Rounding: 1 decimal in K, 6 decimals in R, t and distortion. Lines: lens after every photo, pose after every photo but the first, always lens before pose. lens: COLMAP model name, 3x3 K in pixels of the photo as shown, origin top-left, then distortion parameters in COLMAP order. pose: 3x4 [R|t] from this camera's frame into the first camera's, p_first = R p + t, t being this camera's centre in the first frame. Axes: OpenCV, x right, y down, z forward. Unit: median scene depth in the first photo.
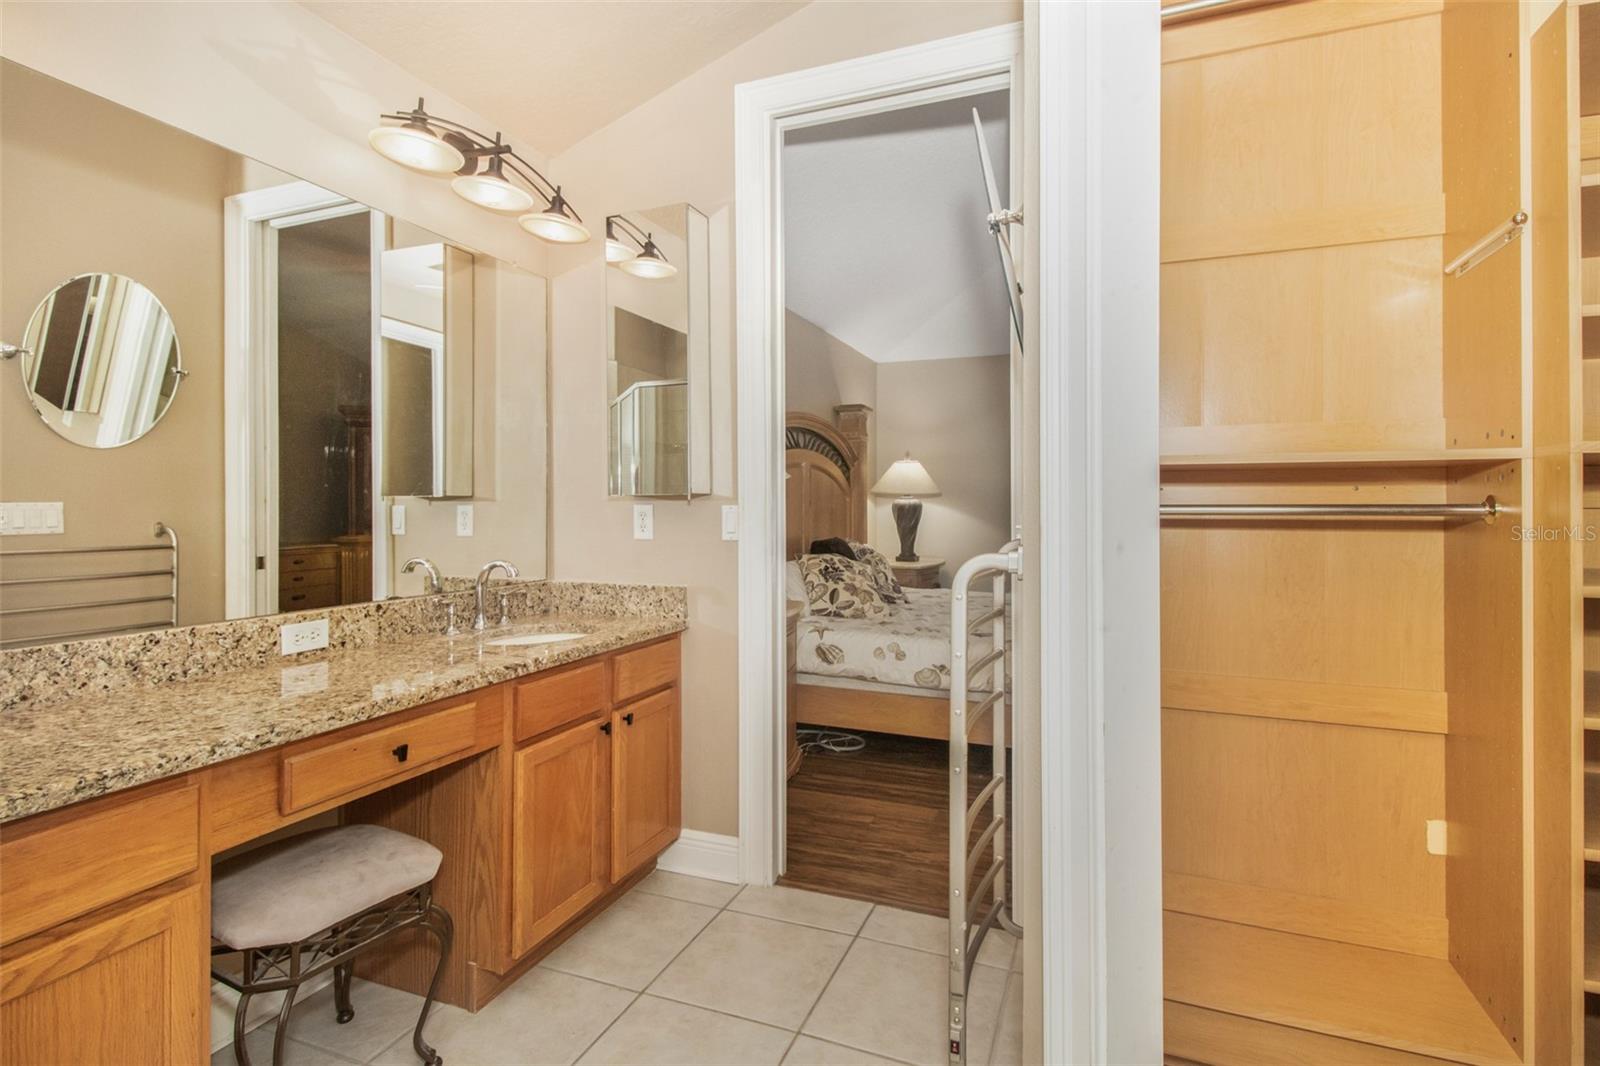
lens RADIAL K [[757.7, 0, 804.8], [0, 757.7, 521.7], [0, 0, 1]] dist [0.016839, -0.005653]
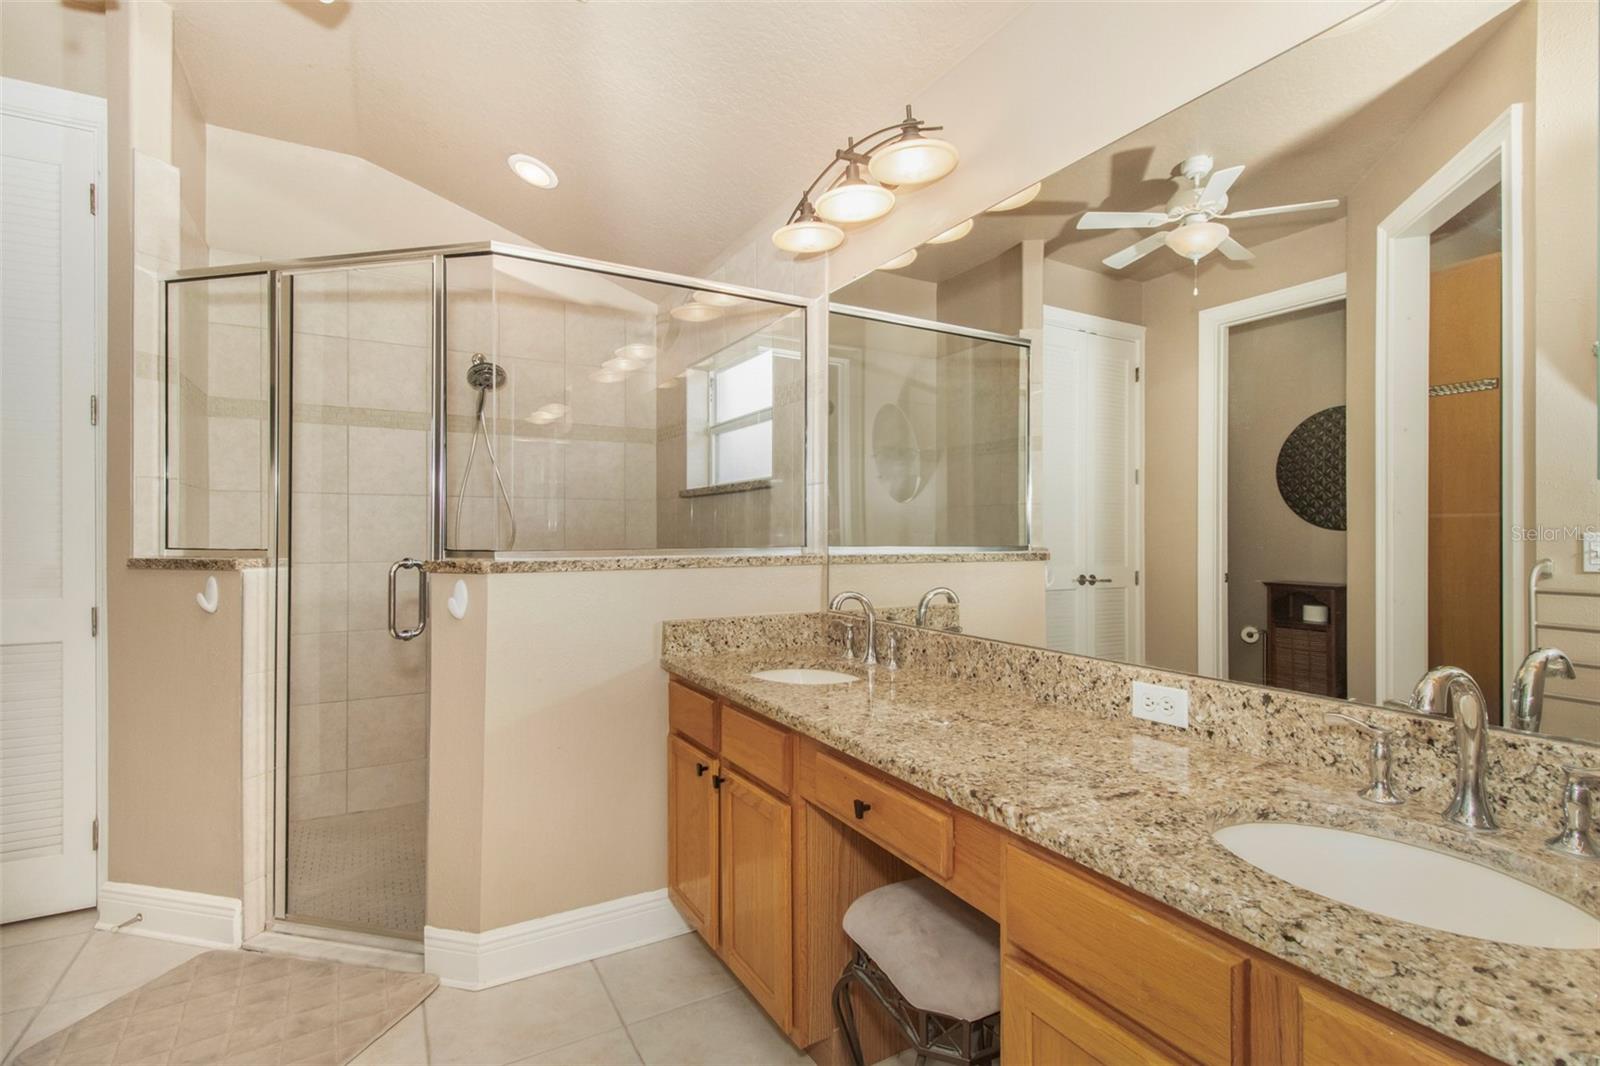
lens RADIAL K [[757.7, 0, 799.7], [0, 757.7, 529.6], [0, 0, 1]] dist [0.016839, -0.005653]
pose [[-0.621636, -0.000385, -0.783306, 0.186361], [-0.011899, 0.999889, 0.008951, -0.030444], [0.783216, 0.014885, -0.621572, 1.239587]]
